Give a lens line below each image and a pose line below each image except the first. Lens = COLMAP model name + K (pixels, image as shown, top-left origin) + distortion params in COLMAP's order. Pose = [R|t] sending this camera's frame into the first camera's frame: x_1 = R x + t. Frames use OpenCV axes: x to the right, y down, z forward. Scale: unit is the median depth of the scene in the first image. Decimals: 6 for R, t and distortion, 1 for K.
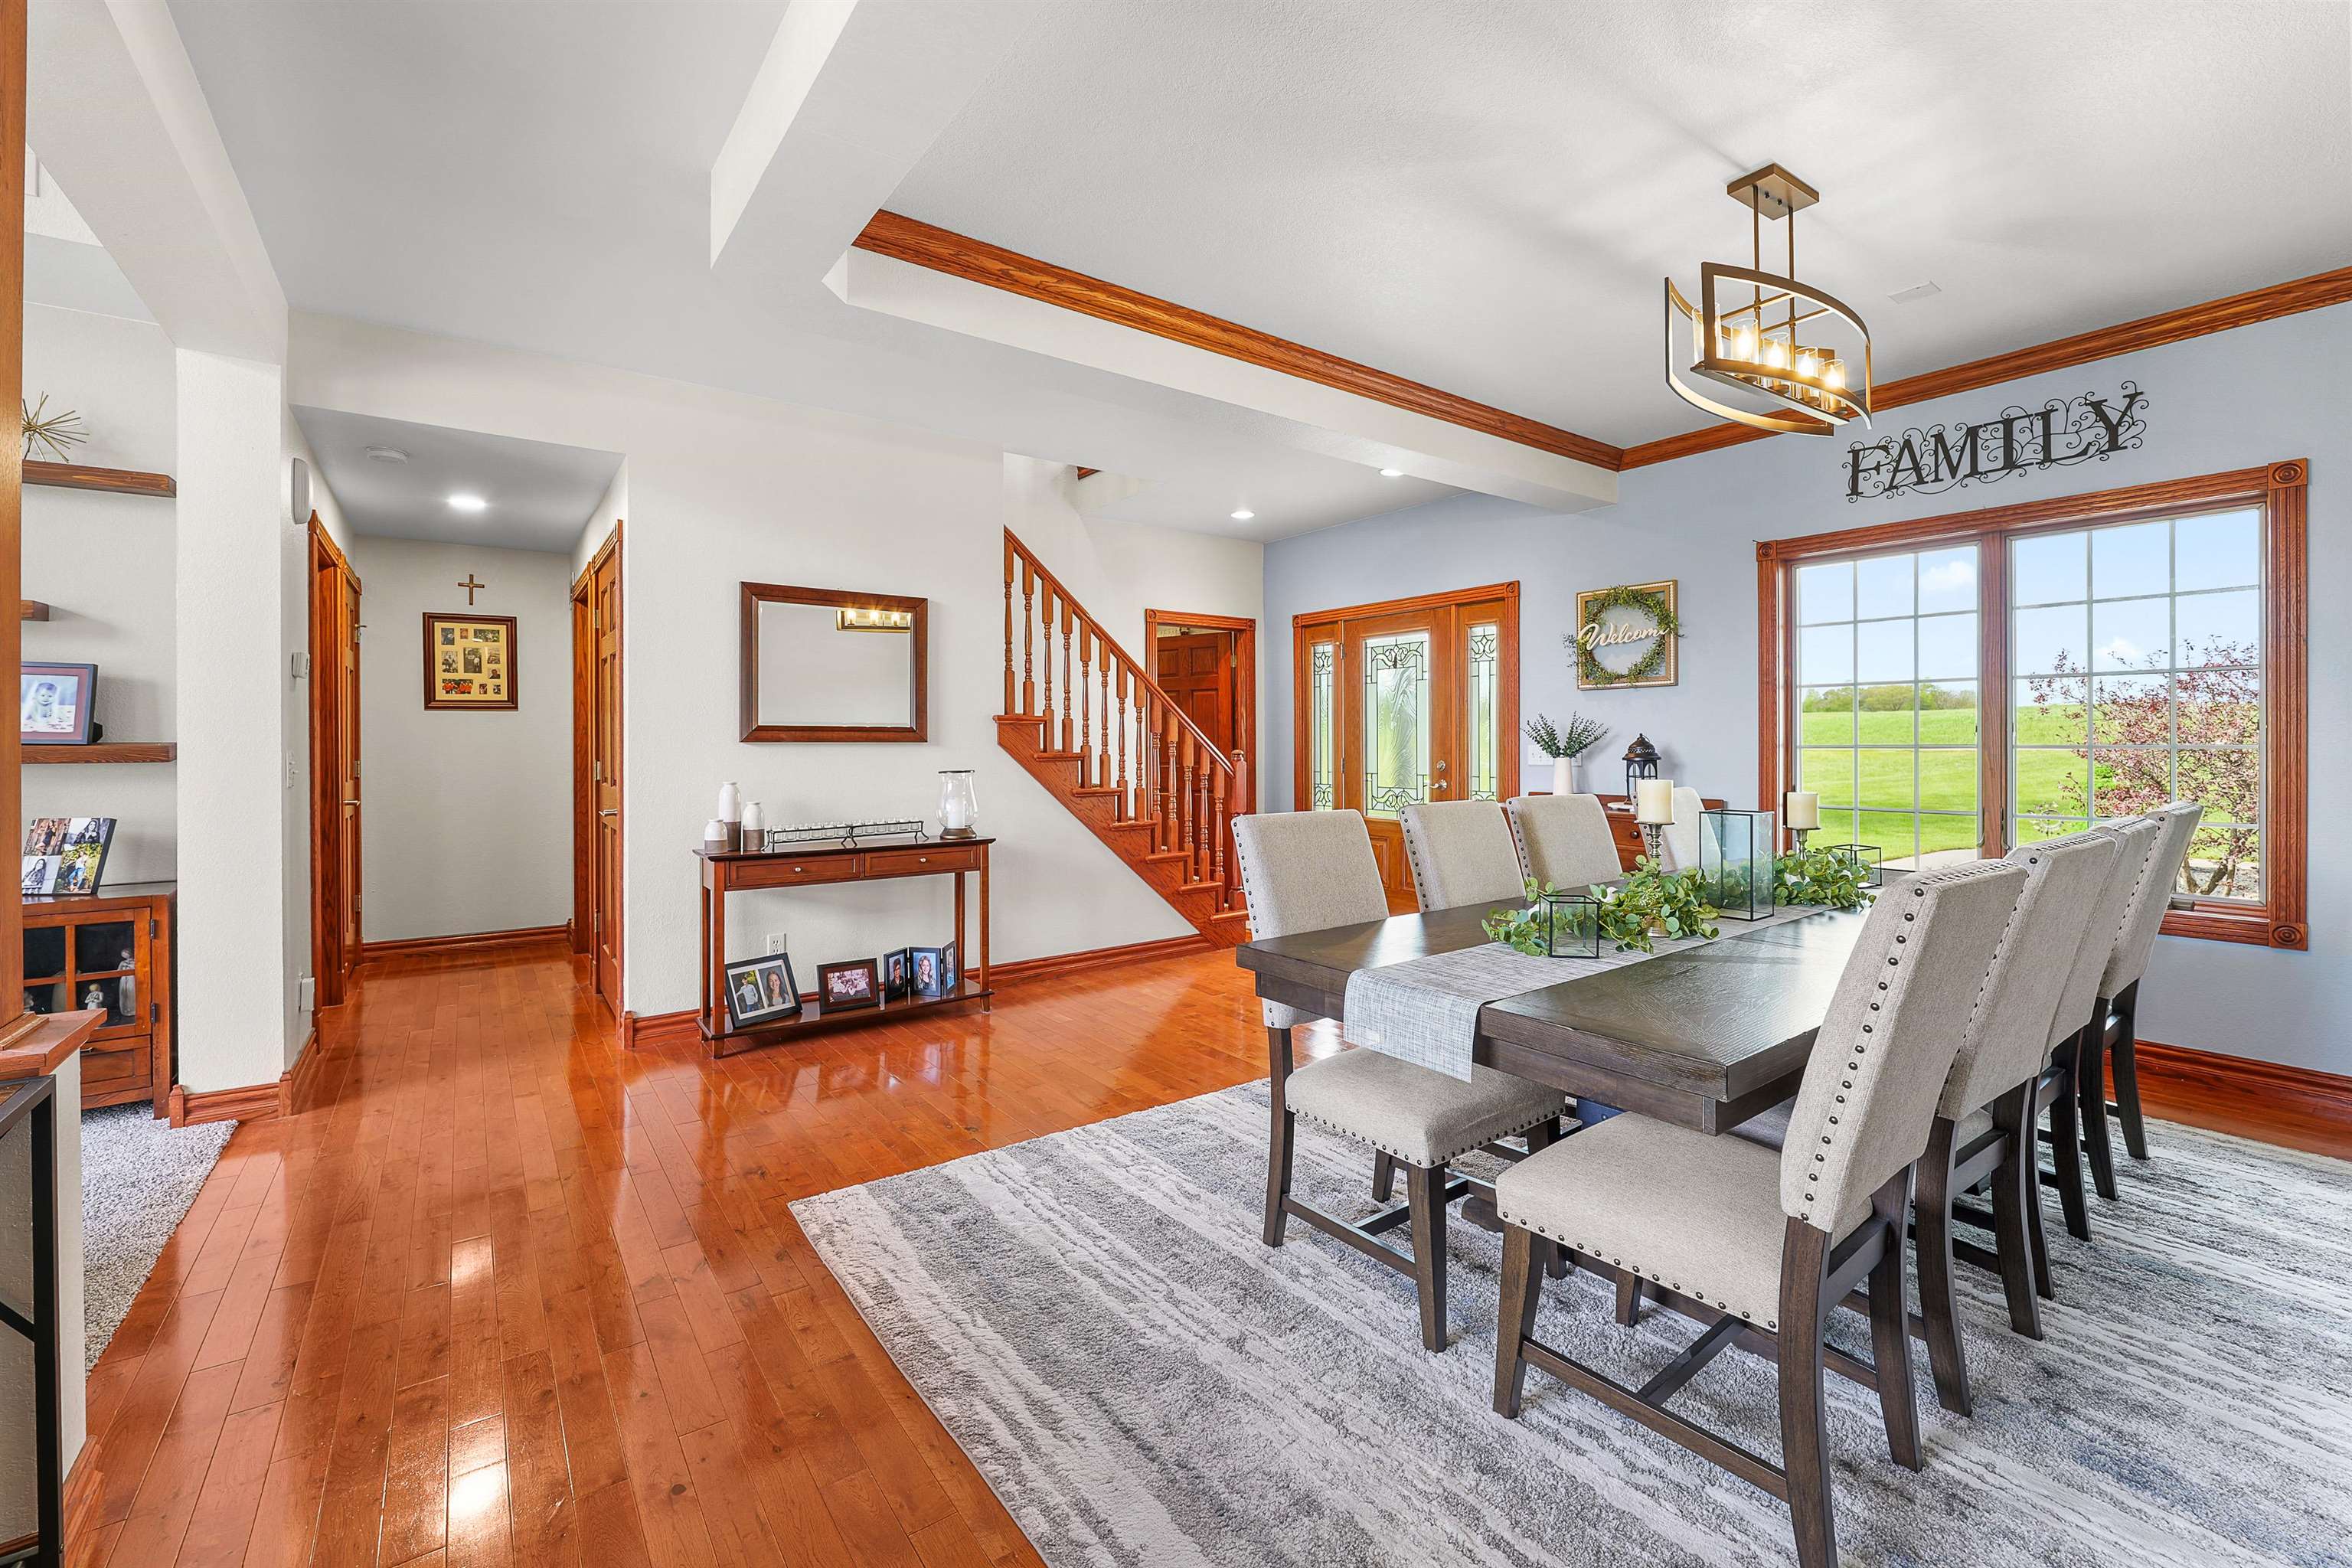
lens RADIAL K [[984.3, 0, 1170.9], [0, 984.3, 744.3], [0, 0, 1]] dist [-0.006201, 0.000027]
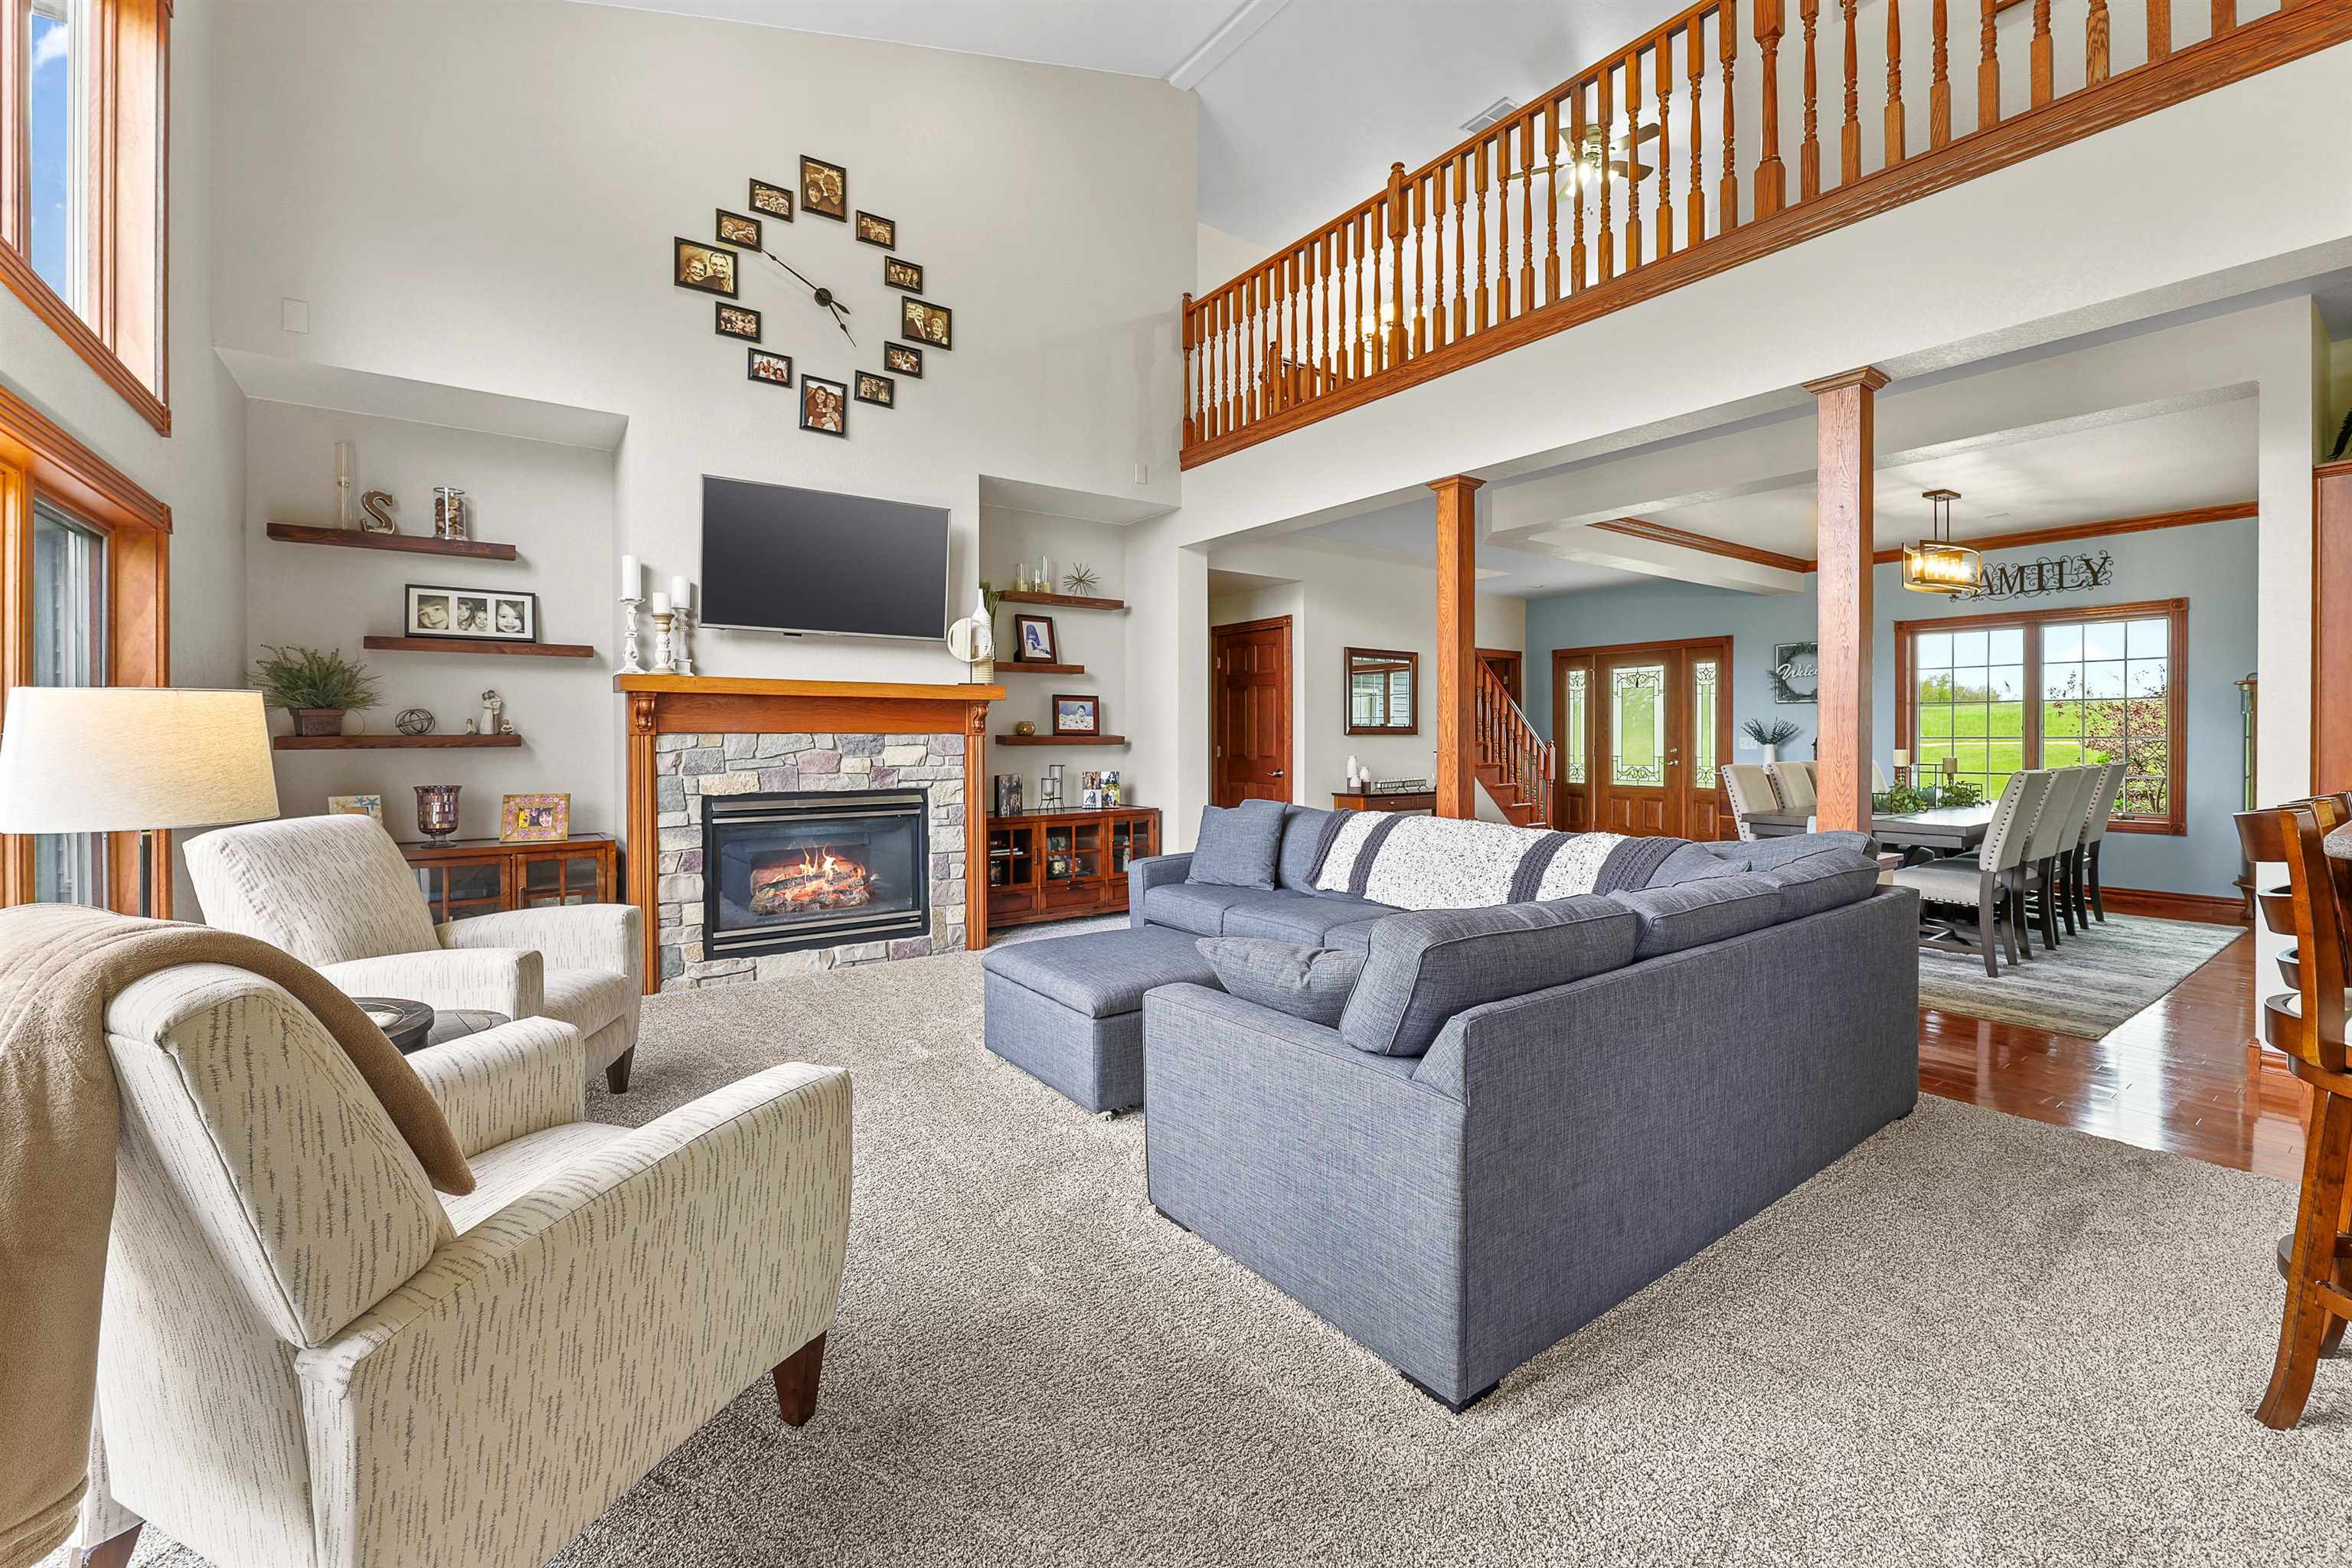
lens RADIAL K [[984.3, 0, 1170.9], [0, 984.3, 744.3], [0, 0, 1]] dist [-0.006201, 0.000027]
pose [[0.999961, -0.000337, -0.008780, -0.782943], [0.000378, 0.999989, 0.004755, 0.006380], [0.008778, -0.004758, 0.999950, -0.879527]]
